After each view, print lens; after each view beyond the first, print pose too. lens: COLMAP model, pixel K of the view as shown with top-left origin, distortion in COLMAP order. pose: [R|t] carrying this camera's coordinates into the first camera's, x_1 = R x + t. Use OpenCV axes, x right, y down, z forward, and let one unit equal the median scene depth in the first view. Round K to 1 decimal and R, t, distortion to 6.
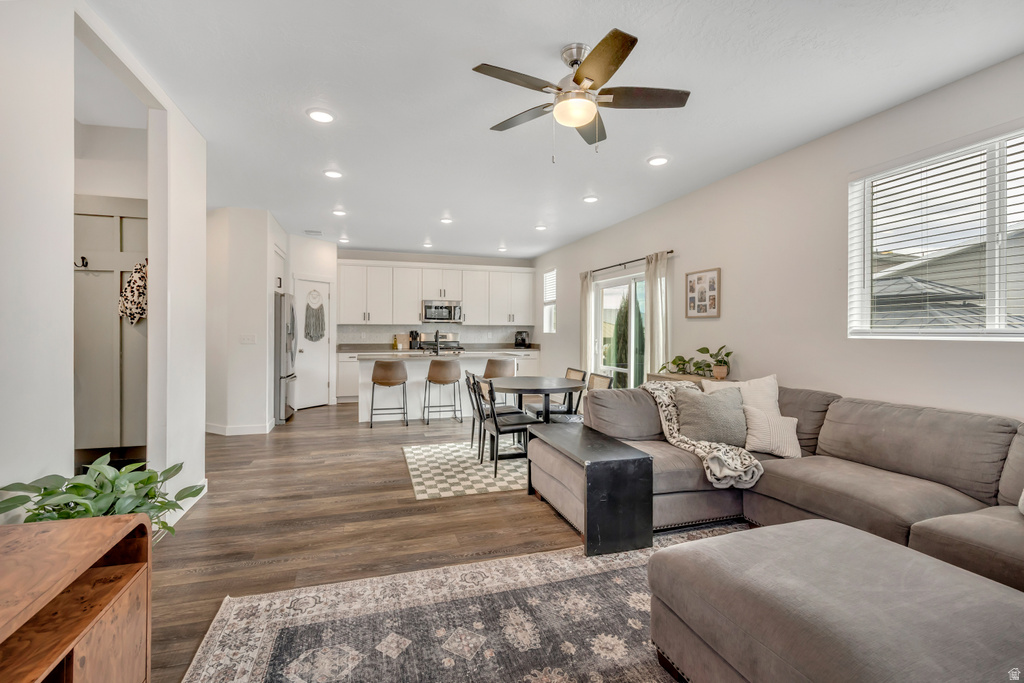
lens RADIAL K [[456.7, 0, 512.6], [0, 456.7, 329.7], [0, 0, 1]] dist [-0.009269, 0.000510]
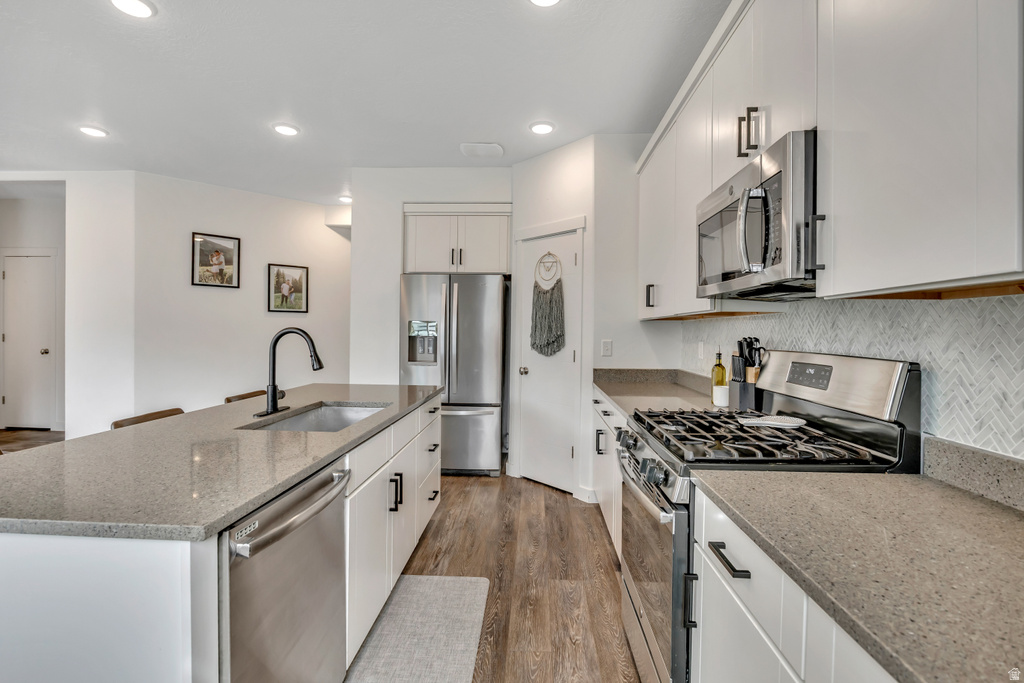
lens RADIAL K [[447.7, 0, 514.1], [0, 447.7, 334.9], [0, 0, 1]] dist [-0.020967, 0.003702]
pose [[-0.356815, -0.001862, -0.934173, 0.047701], [-0.009532, 0.999953, 0.001648, 0.002969], [0.934126, 0.009492, -0.356816, 1.388344]]
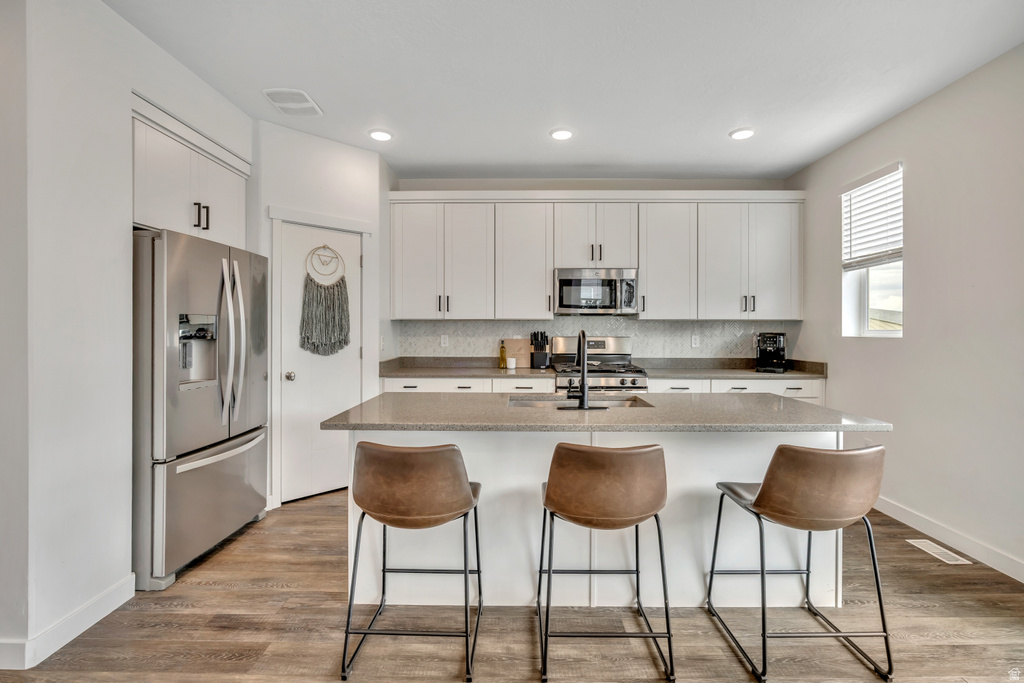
lens RADIAL K [[456.7, 0, 512.6], [0, 456.7, 329.7], [0, 0, 1]] dist [-0.009269, 0.000510]
pose [[0.944657, -0.001624, -0.328055, -0.114757], [0.001469, 0.999999, -0.000722, 0.000136], [0.328056, 0.000200, 0.944658, 0.748804]]
